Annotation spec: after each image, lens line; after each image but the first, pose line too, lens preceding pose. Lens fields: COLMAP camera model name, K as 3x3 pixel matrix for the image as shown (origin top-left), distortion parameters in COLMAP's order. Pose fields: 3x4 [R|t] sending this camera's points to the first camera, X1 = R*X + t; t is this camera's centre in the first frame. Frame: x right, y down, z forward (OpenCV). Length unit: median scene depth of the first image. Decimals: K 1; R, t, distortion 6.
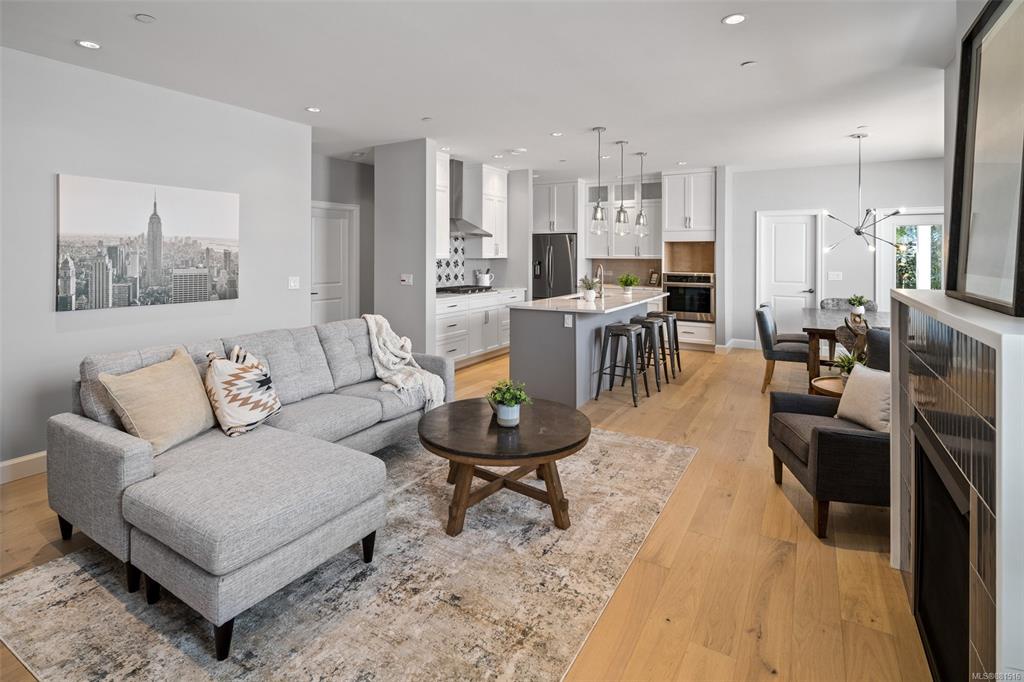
lens RADIAL K [[499.8, 0, 512.4], [0, 499.8, 251.7], [0, 0, 1]] dist [0.000749, 0.000394]
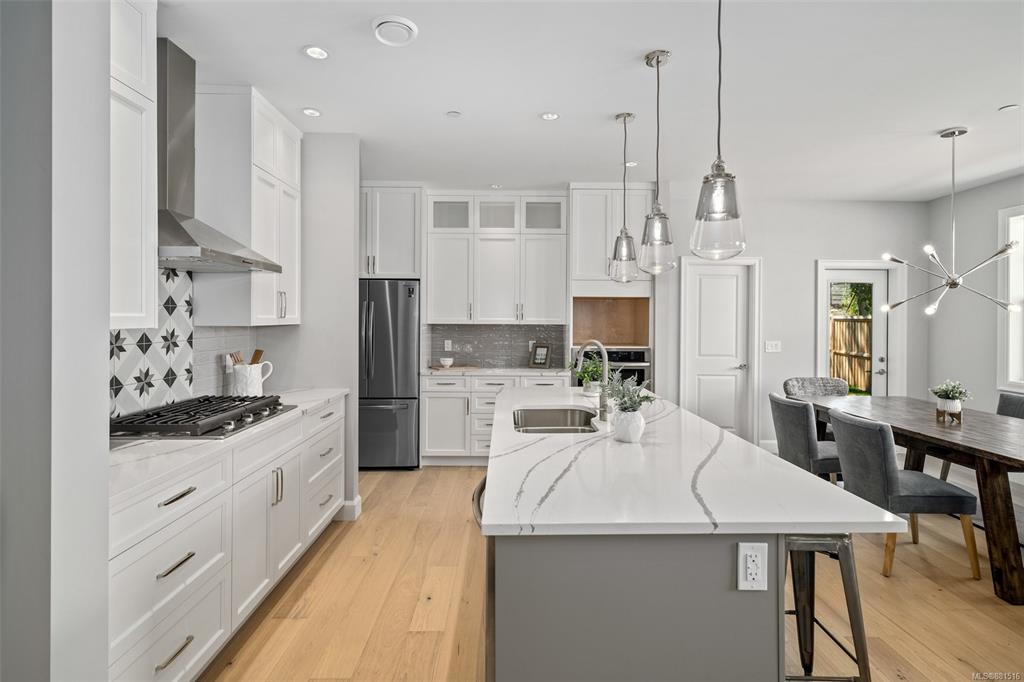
lens RADIAL K [[501.0, 0, 511.2], [0, 501.0, 318.8], [0, 0, 1]] dist [0.001879, -0.001010]
pose [[0.852400, 0.001342, 0.522888, -0.089620], [-0.006006, 0.999956, 0.007224, 0.003343], [-0.522855, -0.009299, 0.852371, 0.541370]]
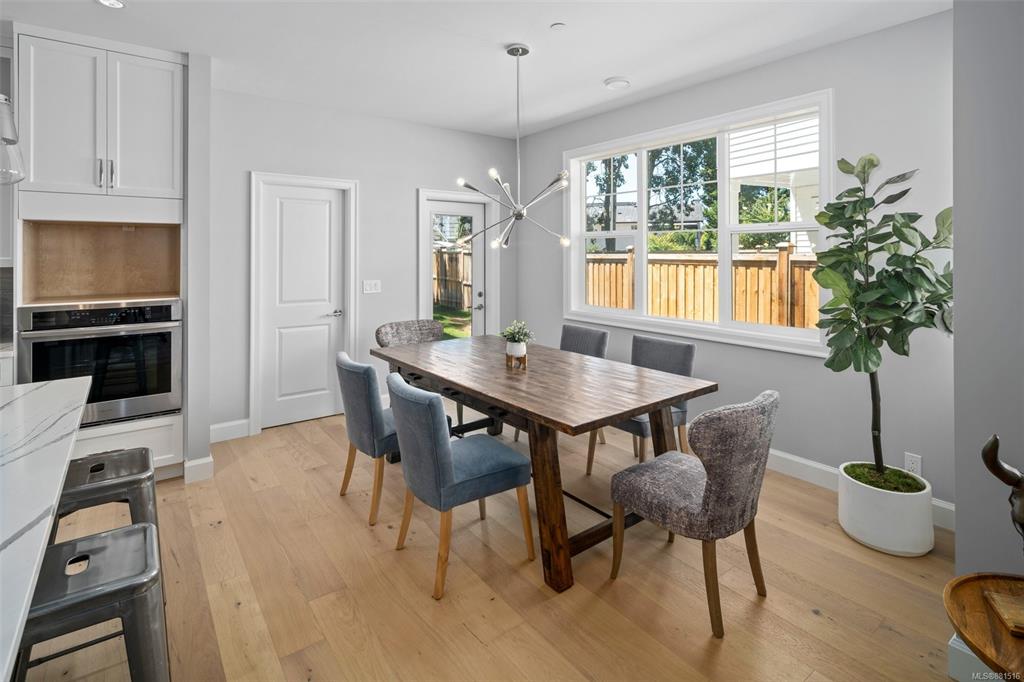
lens RADIAL K [[499.8, 0, 512.4], [0, 499.8, 251.7], [0, 0, 1]] dist [0.000749, 0.000394]
pose [[0.372862, -0.000600, 0.927887, 0.107680], [-0.001844, 0.999997, 0.001388, 0.002072], [-0.927885, -0.002228, 0.372860, 0.570681]]
